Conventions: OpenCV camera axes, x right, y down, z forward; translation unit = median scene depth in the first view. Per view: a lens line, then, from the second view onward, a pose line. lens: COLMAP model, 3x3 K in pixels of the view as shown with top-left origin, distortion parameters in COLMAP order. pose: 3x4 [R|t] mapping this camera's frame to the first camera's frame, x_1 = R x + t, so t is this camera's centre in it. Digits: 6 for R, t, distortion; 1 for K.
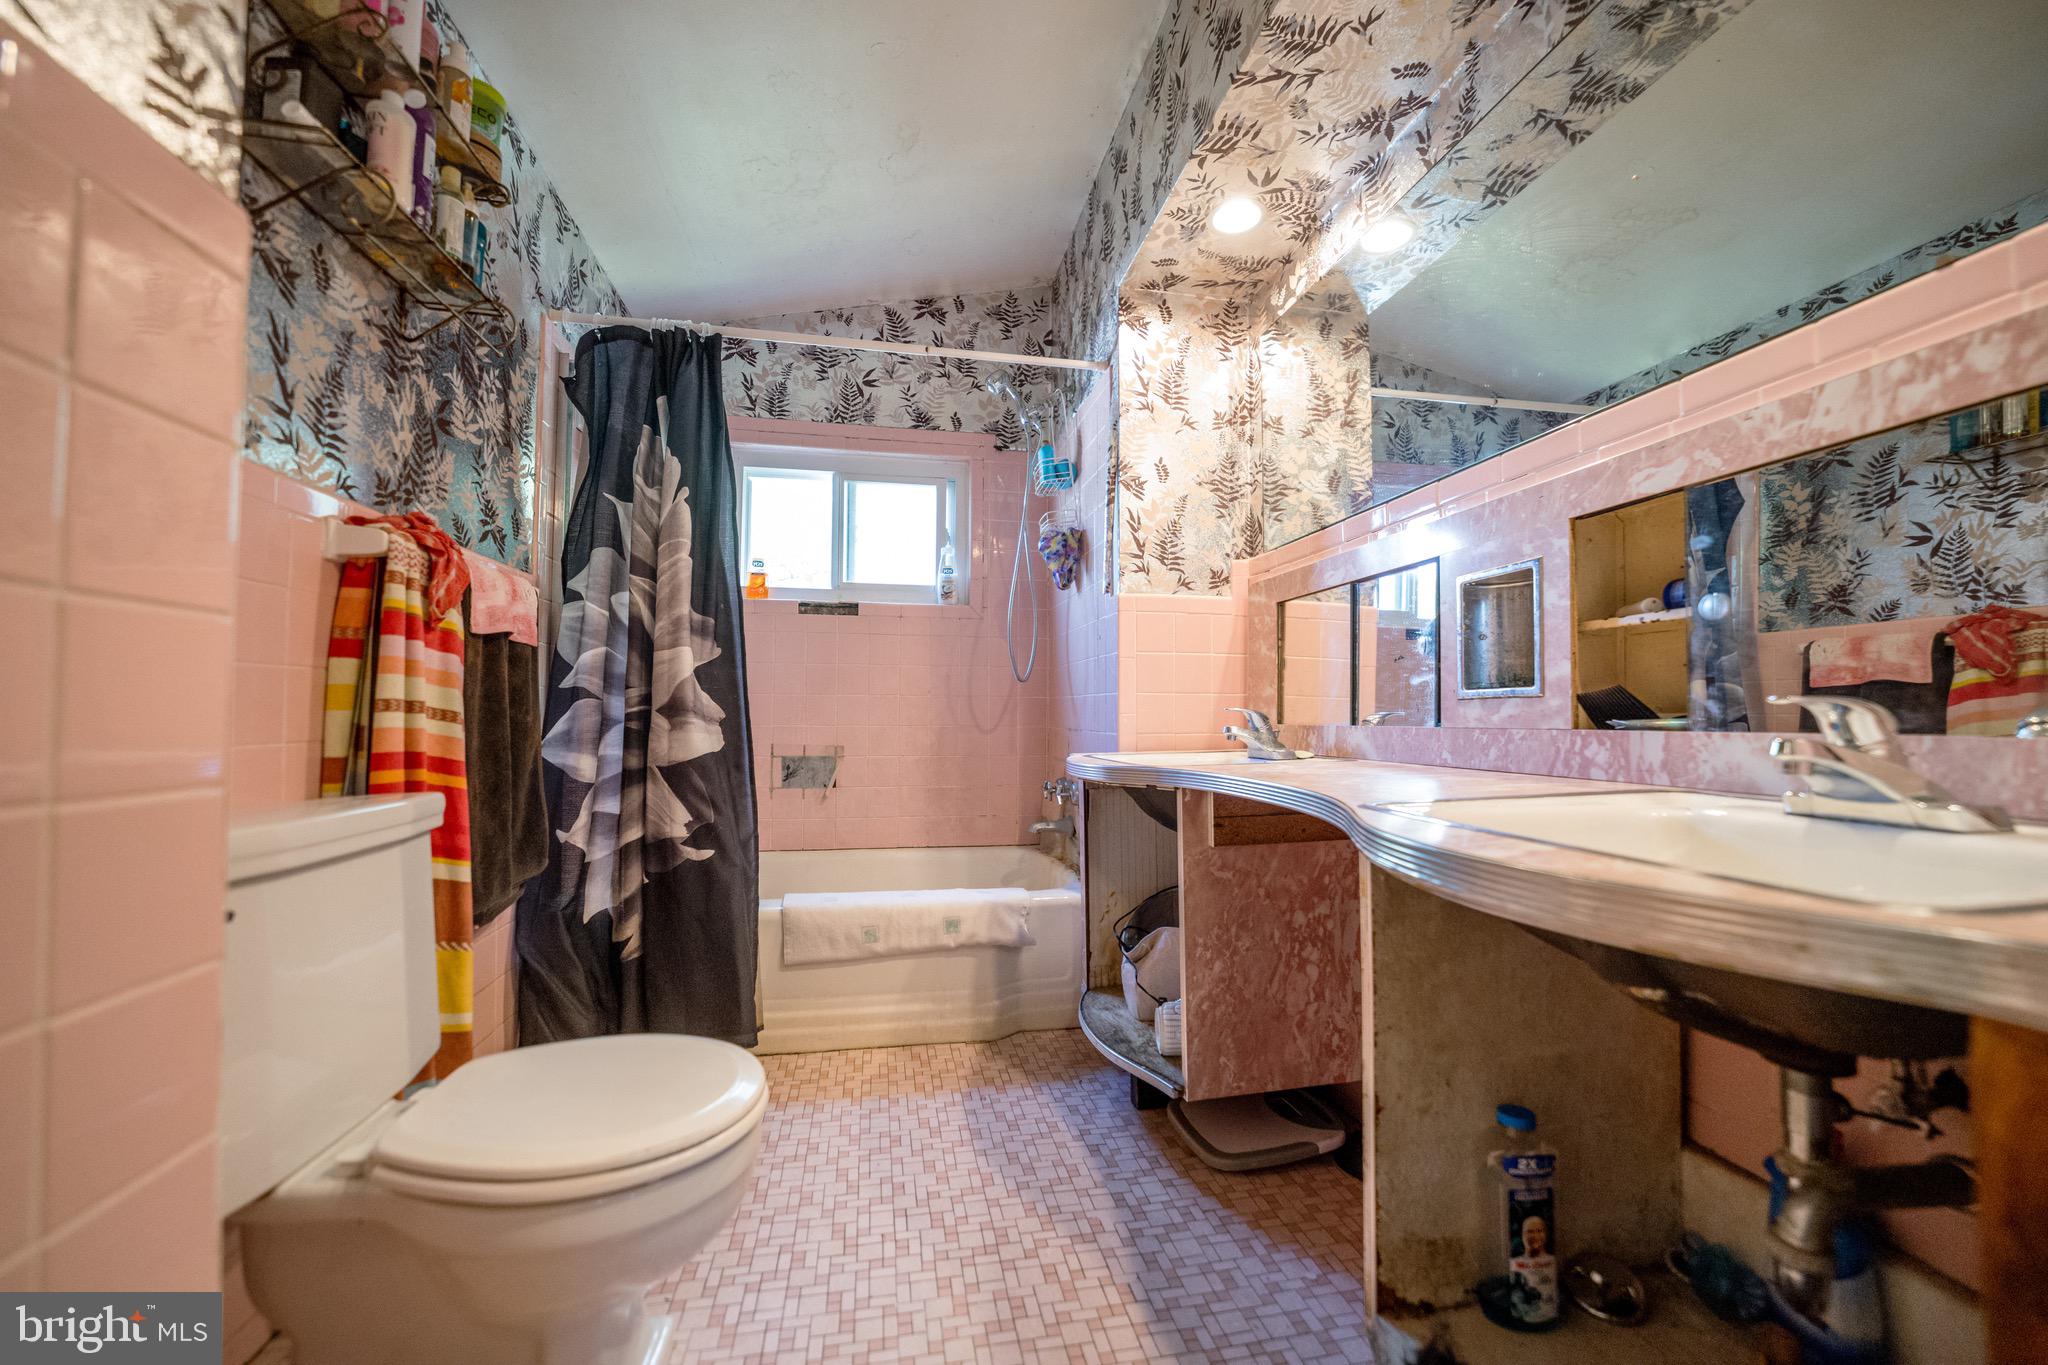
lens RADIAL K [[807.9, 0, 1029.9], [0, 807.9, 683.3], [0, 0, 1]] dist [-0.012976, 0.001248]
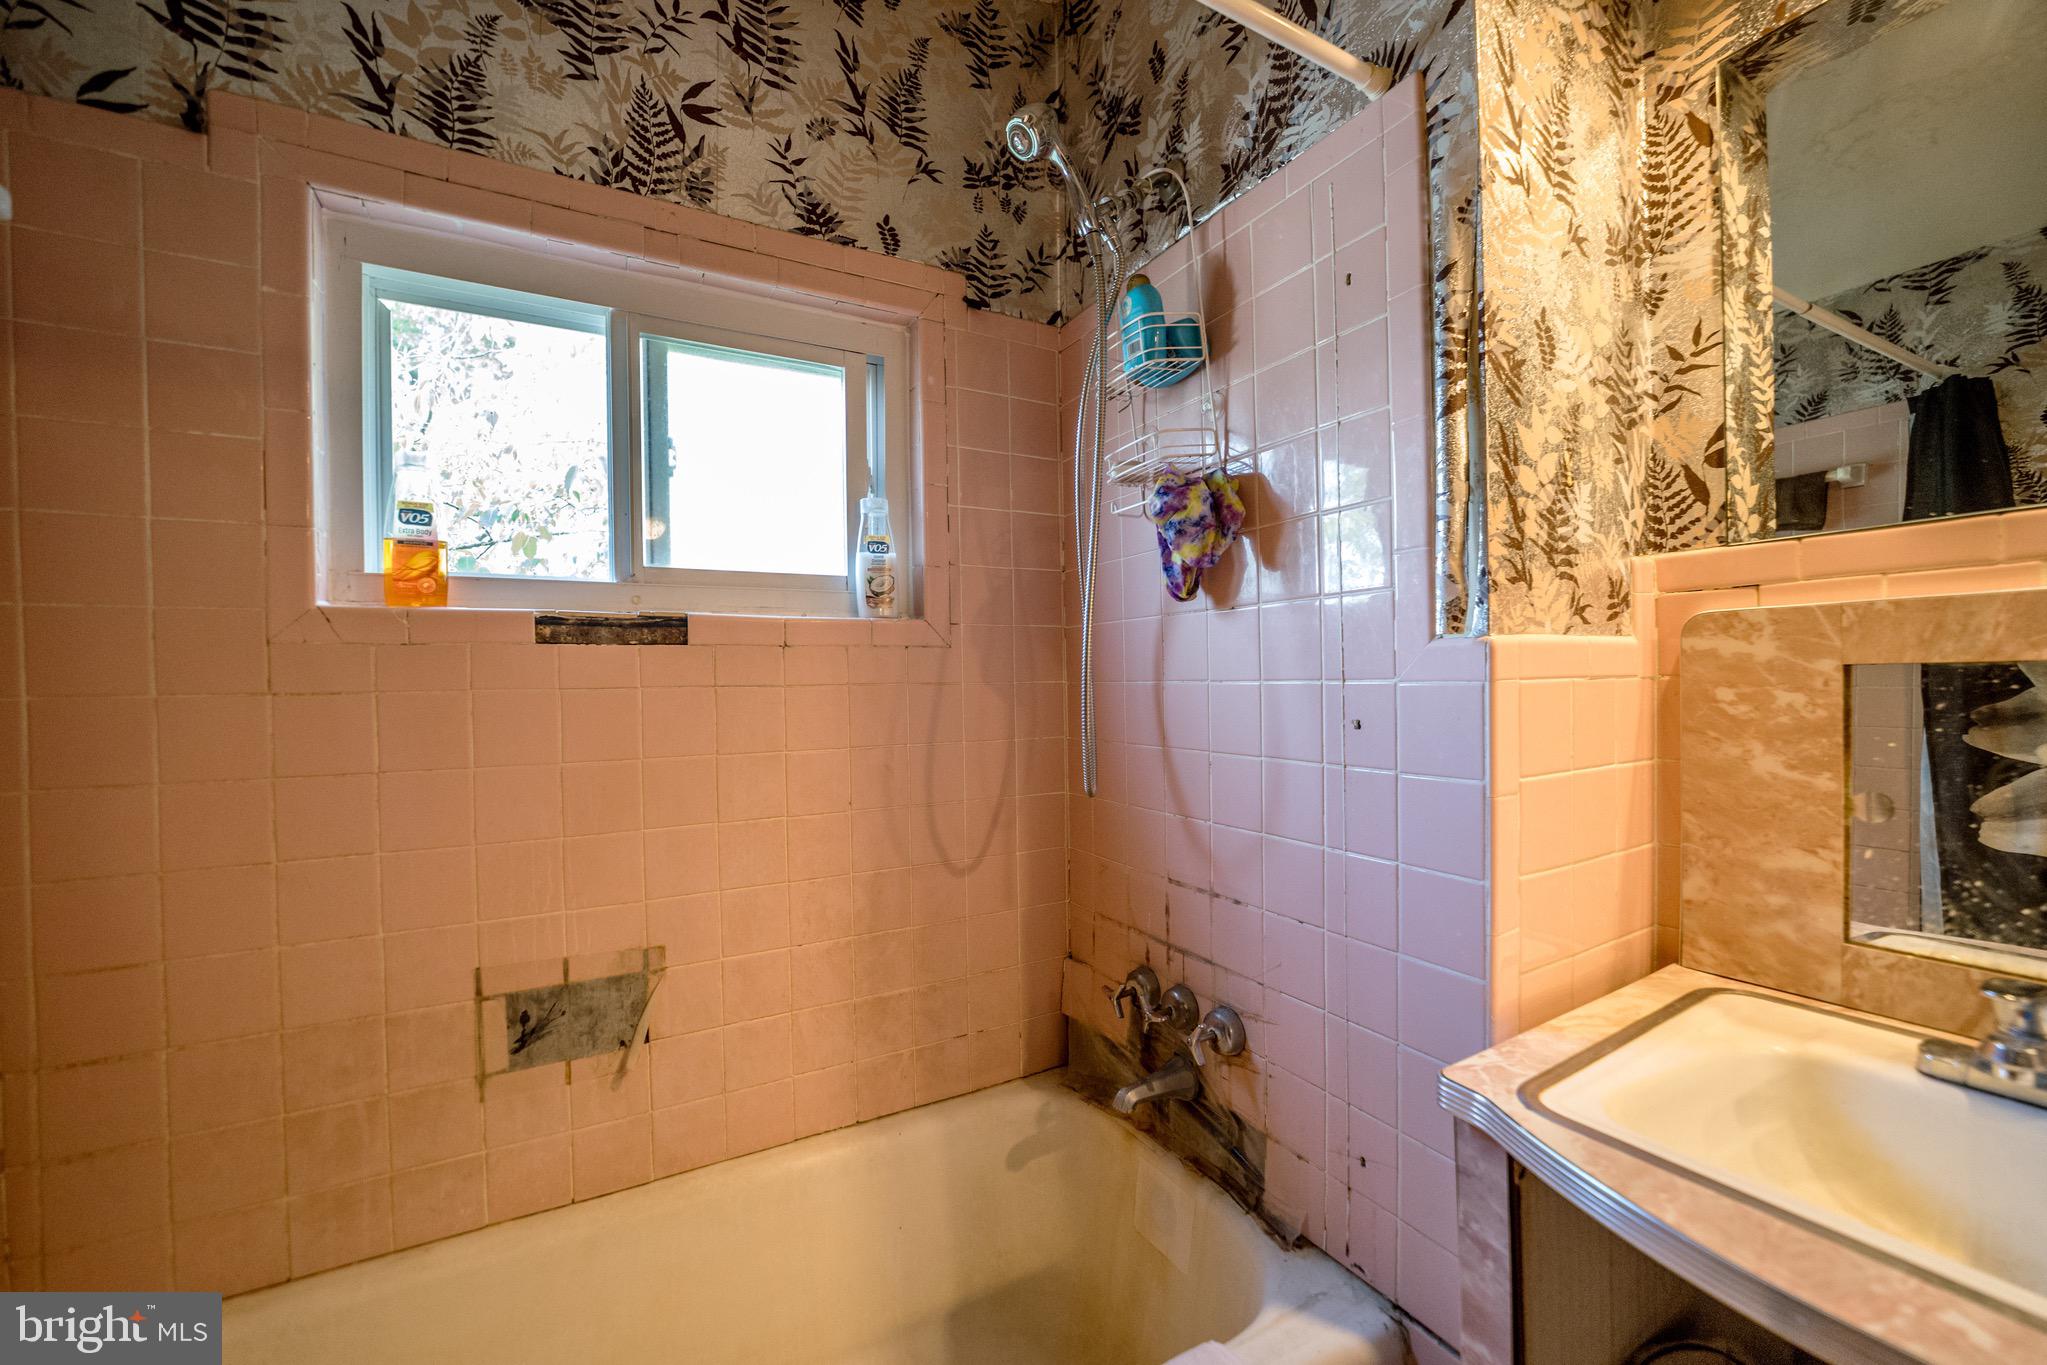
lens RADIAL K [[807.5, 0, 1019.1], [0, 807.5, 685.7], [0, 0, 1]] dist [-0.012976, 0.001248]
pose [[0.950699, -0.023066, 0.309257, -0.175285], [0.008186, 0.998749, 0.049326, -0.081121], [-0.310007, -0.044363, 0.949699, 0.519339]]
